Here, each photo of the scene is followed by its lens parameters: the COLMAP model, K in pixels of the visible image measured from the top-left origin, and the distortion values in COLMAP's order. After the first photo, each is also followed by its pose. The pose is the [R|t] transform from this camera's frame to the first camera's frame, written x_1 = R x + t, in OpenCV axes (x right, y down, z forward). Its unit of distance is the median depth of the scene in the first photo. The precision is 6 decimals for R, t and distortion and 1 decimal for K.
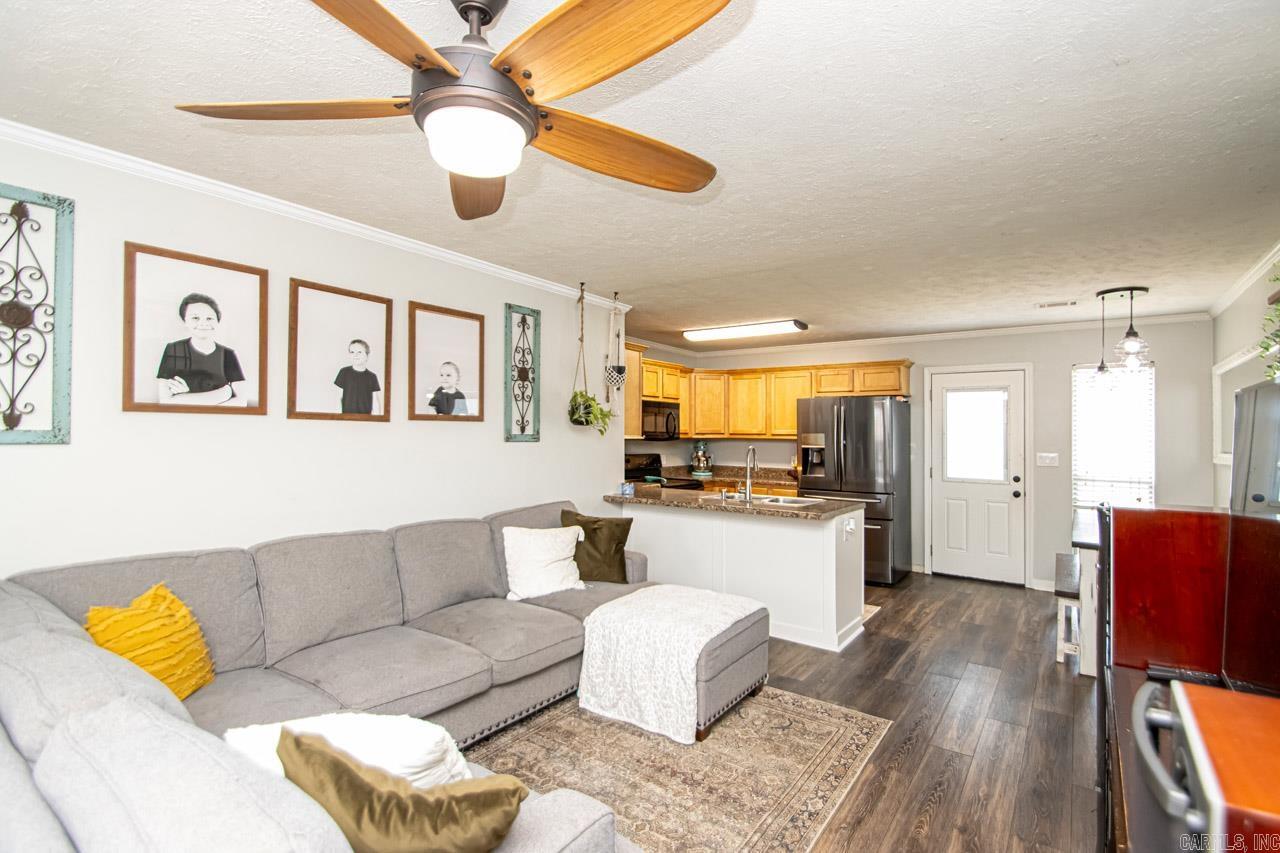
lens RADIAL K [[601.8, 0, 632.8], [0, 601.8, 427.6], [0, 0, 1]] dist [-0.001245, -0.000315]
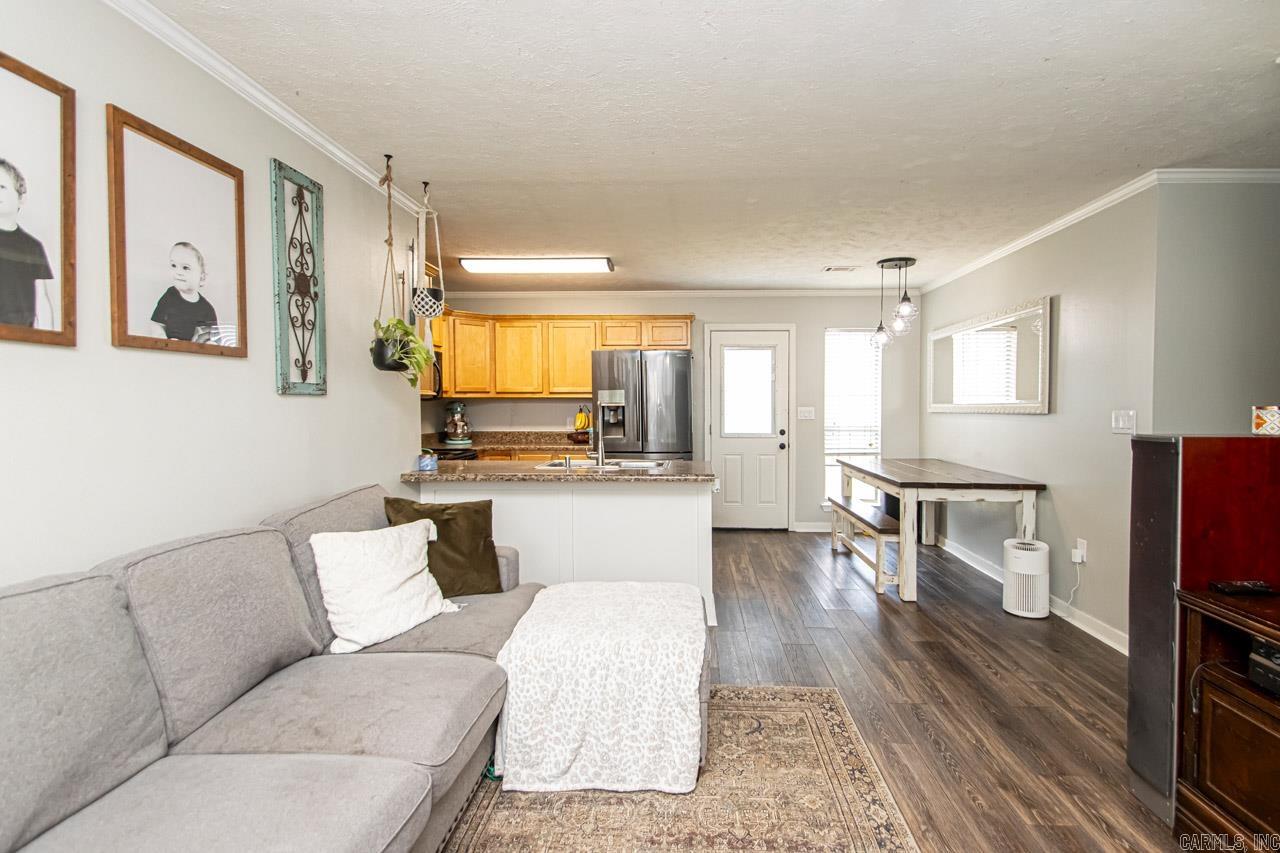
lens RADIAL K [[634.6, 0, 667.2], [0, 634.6, 416.6], [0, 0, 1]] dist [0.042325, -0.025950]
pose [[0.830879, -0.022549, 0.555996, -0.256352], [0.003329, 0.999362, 0.035554, 0.025210], [-0.556443, -0.027690, 0.830424, 0.262135]]
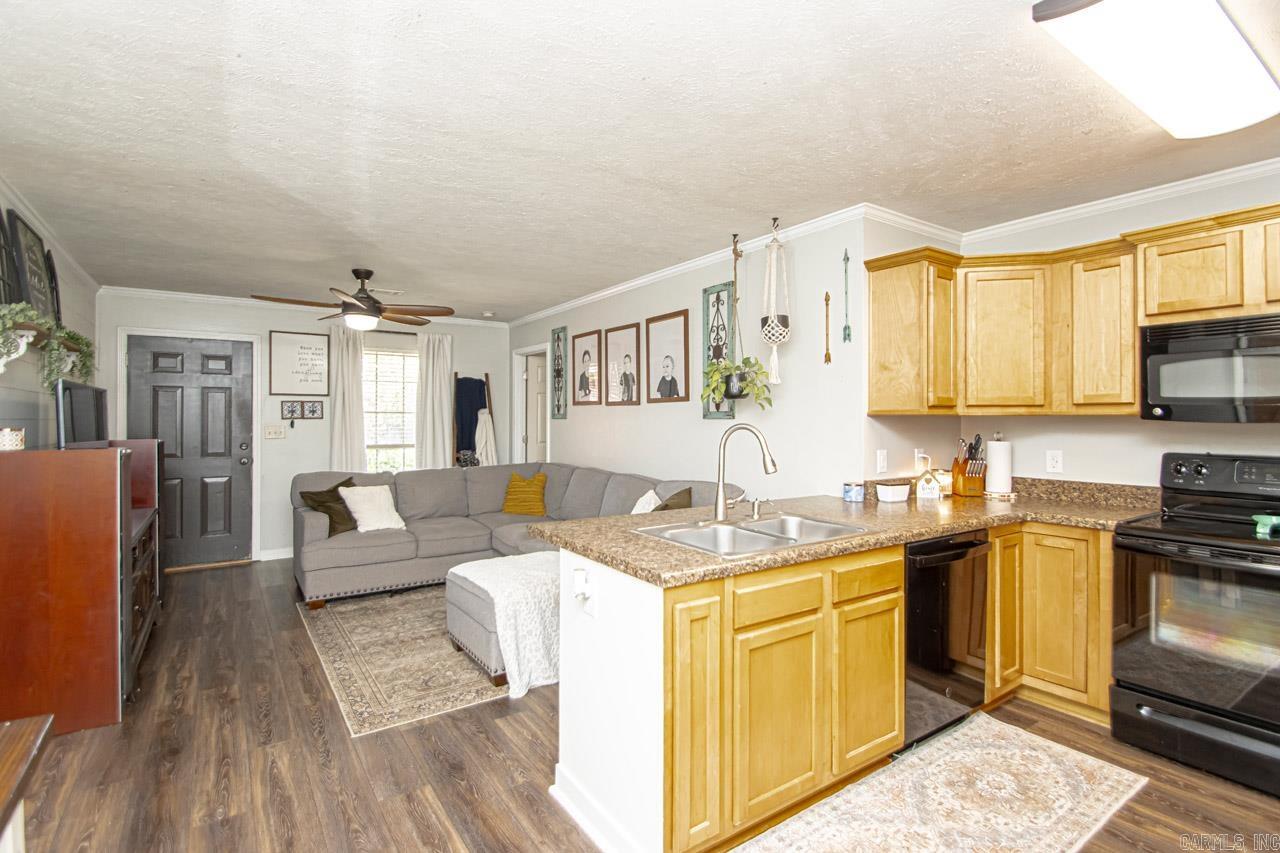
lens RADIAL K [[634.6, 0, 667.2], [0, 634.6, 416.6], [0, 0, 1]] dist [0.042325, -0.025950]
pose [[-0.322841, -0.016365, -0.946312, 0.907404], [0.004053, 0.999817, -0.018674, 0.041820], [0.946445, -0.009864, -0.322716, 1.347423]]
